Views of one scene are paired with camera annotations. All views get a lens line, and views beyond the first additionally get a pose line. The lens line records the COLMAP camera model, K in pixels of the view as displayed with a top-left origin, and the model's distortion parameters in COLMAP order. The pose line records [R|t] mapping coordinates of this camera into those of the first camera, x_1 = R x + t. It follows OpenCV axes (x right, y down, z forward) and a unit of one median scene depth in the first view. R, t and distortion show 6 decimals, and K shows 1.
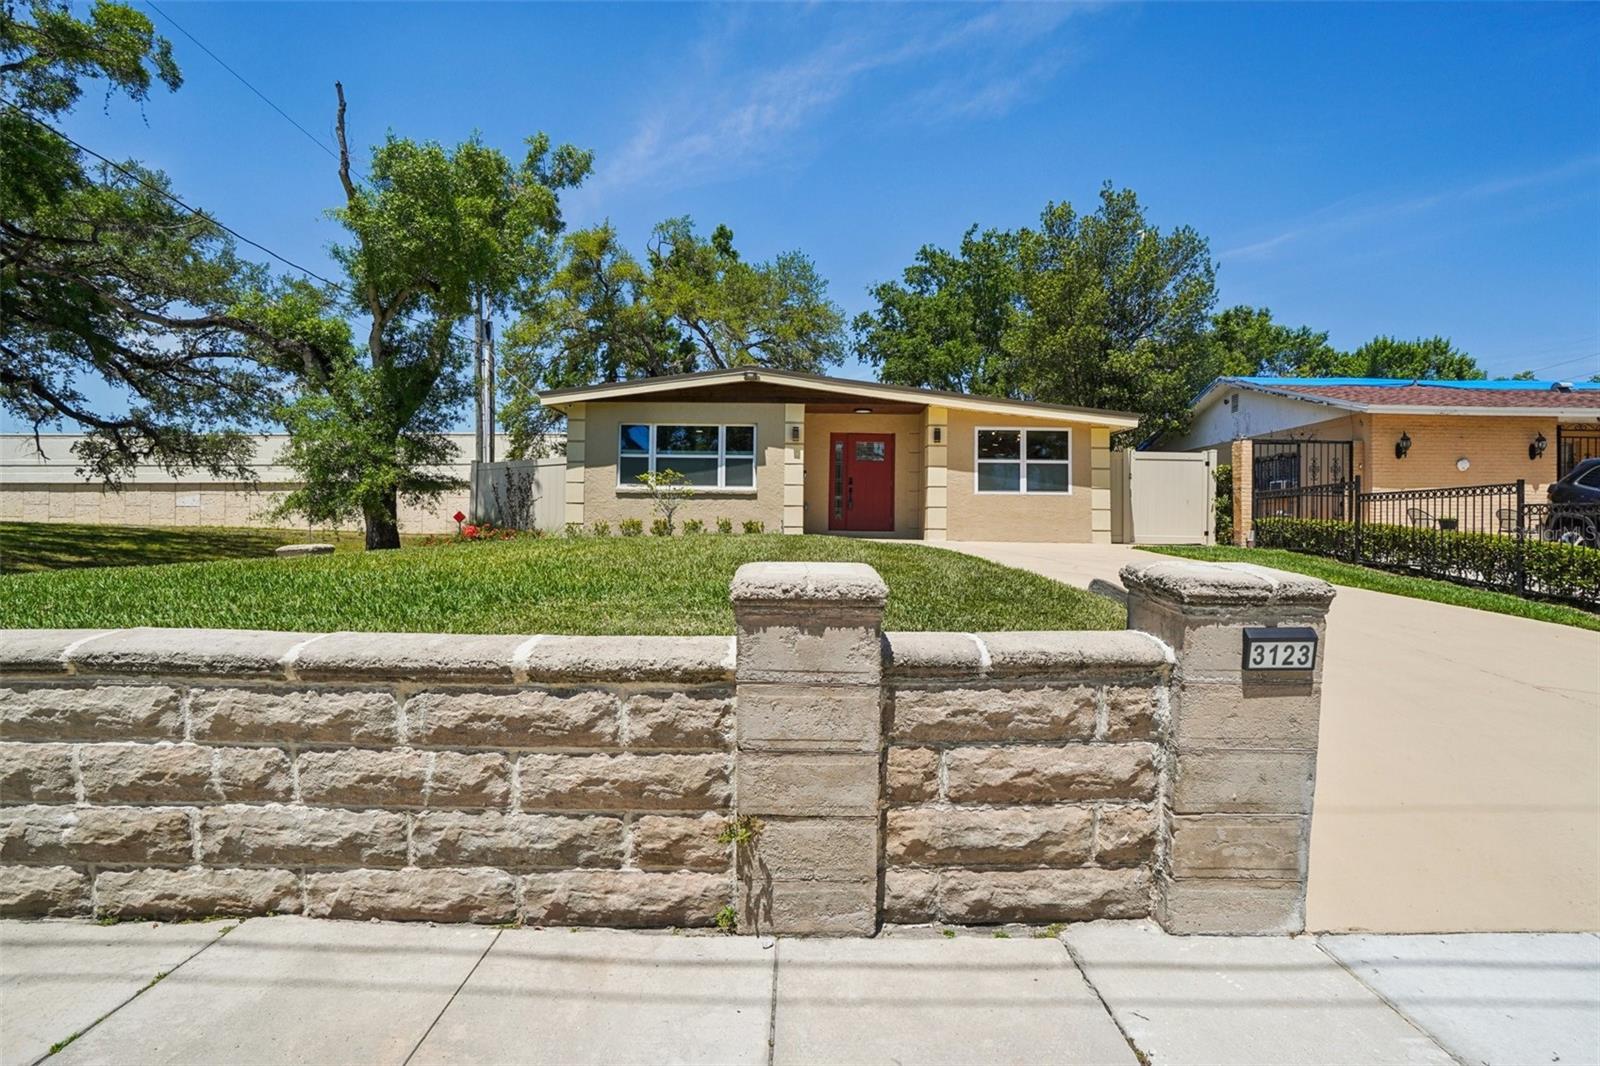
lens RADIAL K [[736.1, 0, 799.4], [0, 736.1, 534.2], [0, 0, 1]] dist [-0.000009, 0.000000]
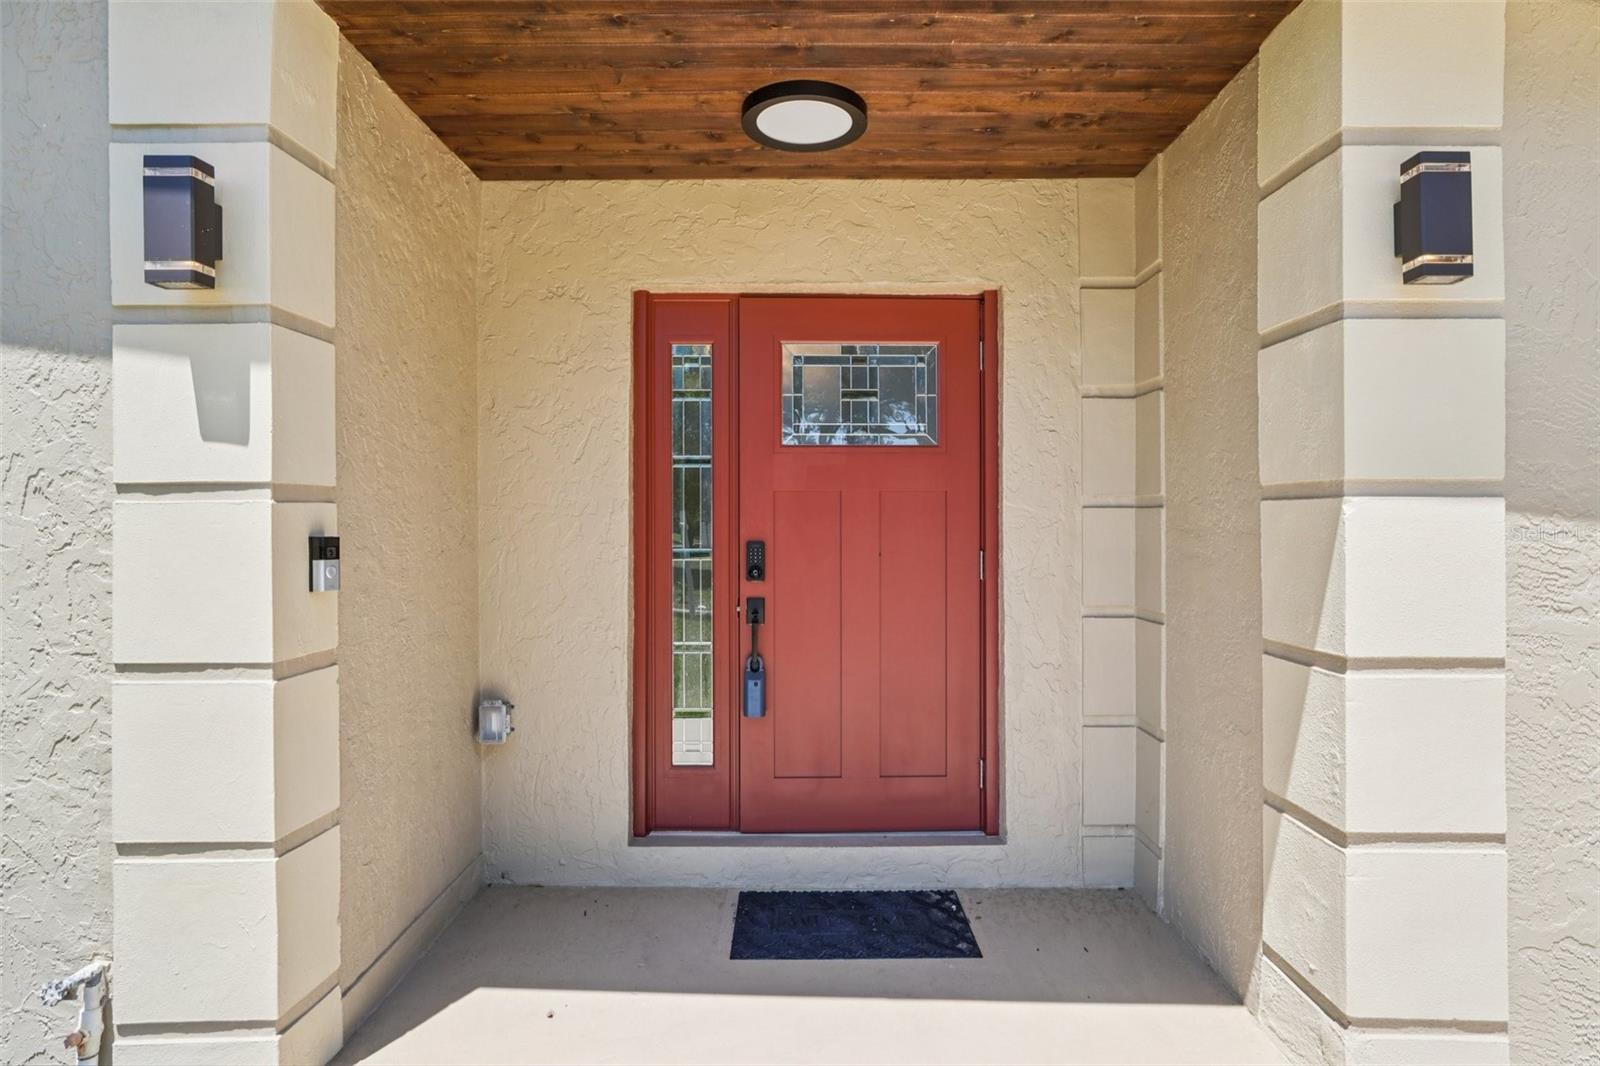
lens RADIAL K [[877.1, 0, 800.4], [0, 877.1, 529.8], [0, 0, 1]] dist [-0.000577, -0.000084]
pose [[0.999893, -0.014302, -0.003074, 0.089112], [0.014313, 0.999891, 0.003630, -0.087457], [0.003022, -0.003673, 0.999989, 0.859991]]
